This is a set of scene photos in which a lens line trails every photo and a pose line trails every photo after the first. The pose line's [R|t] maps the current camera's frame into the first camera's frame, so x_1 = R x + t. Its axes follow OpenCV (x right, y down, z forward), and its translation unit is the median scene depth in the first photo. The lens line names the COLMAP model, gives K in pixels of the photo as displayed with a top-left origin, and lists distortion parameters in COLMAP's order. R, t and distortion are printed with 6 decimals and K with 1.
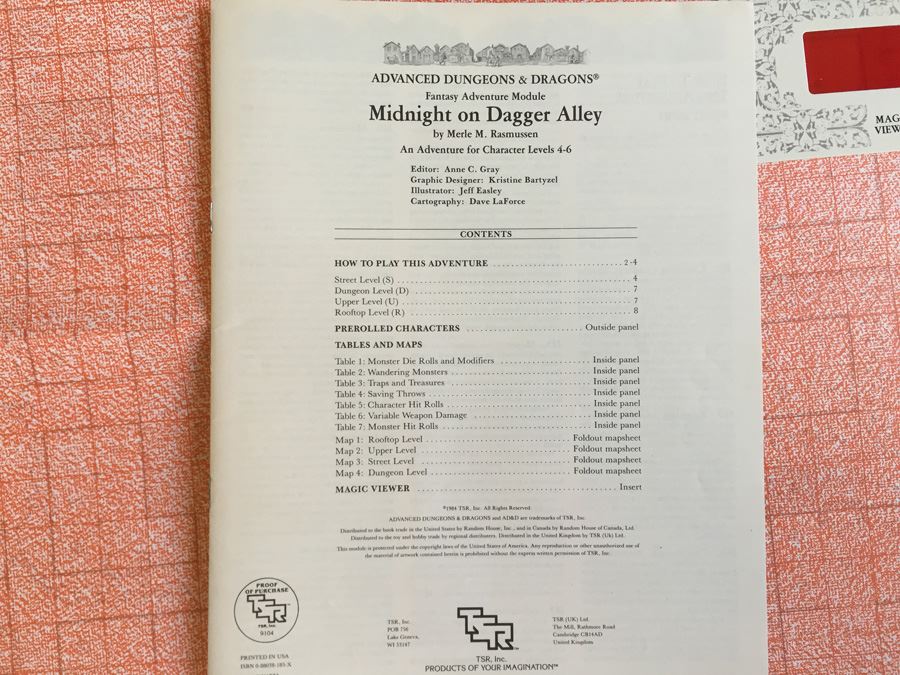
lens RADIAL K [[773.8, 0, 450.0], [0, 773.8, 337.5], [0, 0, 1]] dist [0.101497, -0.164923]
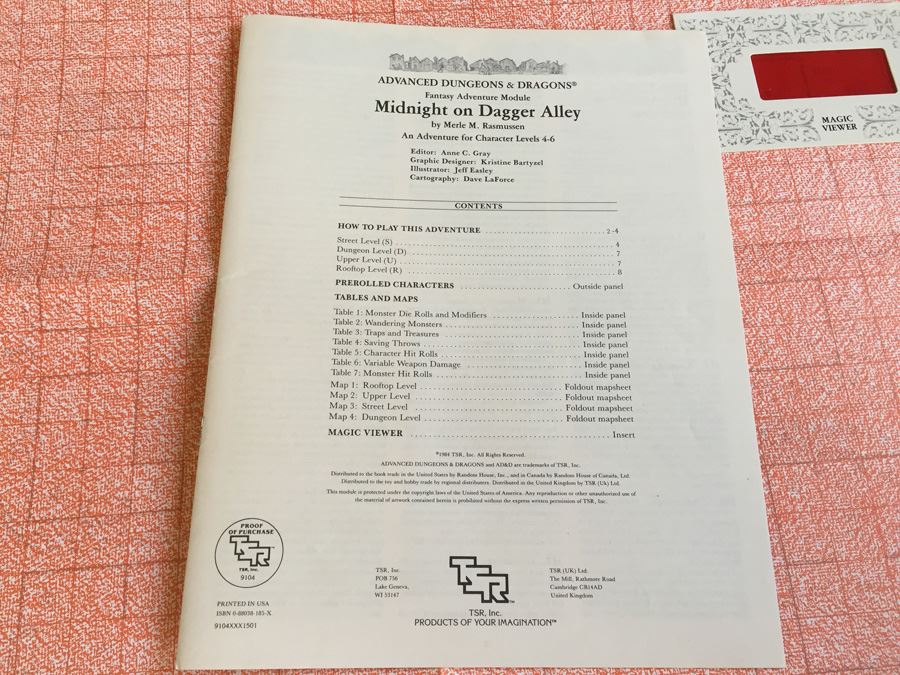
lens RADIAL K [[773.8, 0, 450.0], [0, 773.8, 337.5], [0, 0, 1]] dist [0.101497, -0.164923]
pose [[0.999845, 0.012028, 0.012886, -0.005540], [-0.007885, 0.959000, -0.283295, 0.355783], [-0.015765, 0.283149, 0.958946, 0.010405]]
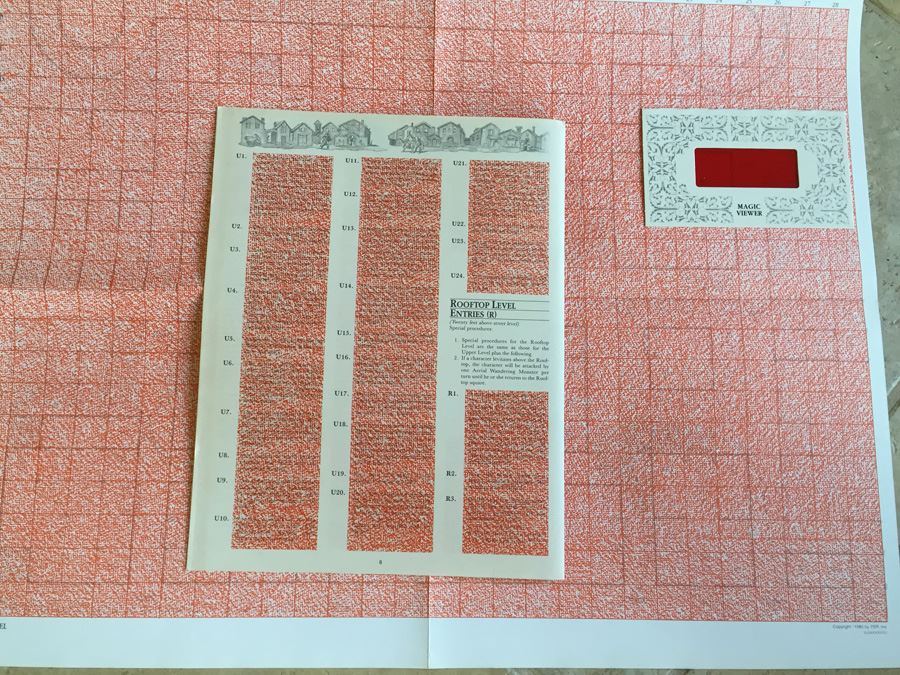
lens RADIAL K [[773.8, 0, 450.0], [0, 773.8, 337.5], [0, 0, 1]] dist [0.101497, -0.164923]
pose [[0.995278, 0.096191, 0.013013, -0.020221], [-0.094146, 0.989252, -0.111884, 0.210705], [-0.023635, 0.110130, 0.993636, -0.508988]]
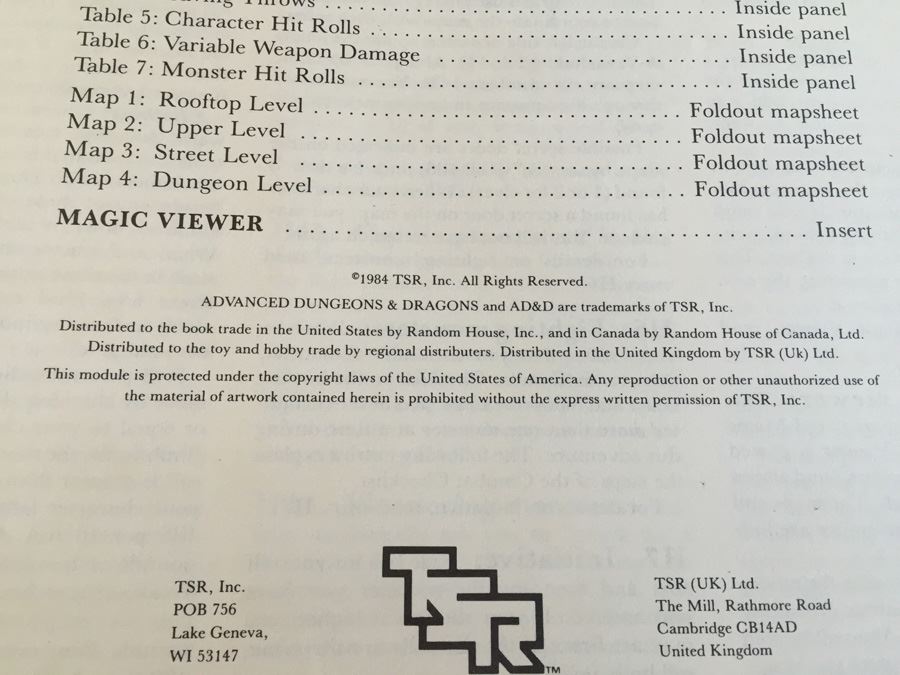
lens RADIAL K [[758.3, 0, 450.0], [0, 758.3, 337.5], [0, 0, 1]] dist [0.077194, -0.147800]
pose [[0.999676, 0.011698, 0.022589, 0.030325], [-0.007742, 0.985776, -0.167886, 0.307654], [-0.024232, 0.167657, 0.985548, 0.641536]]
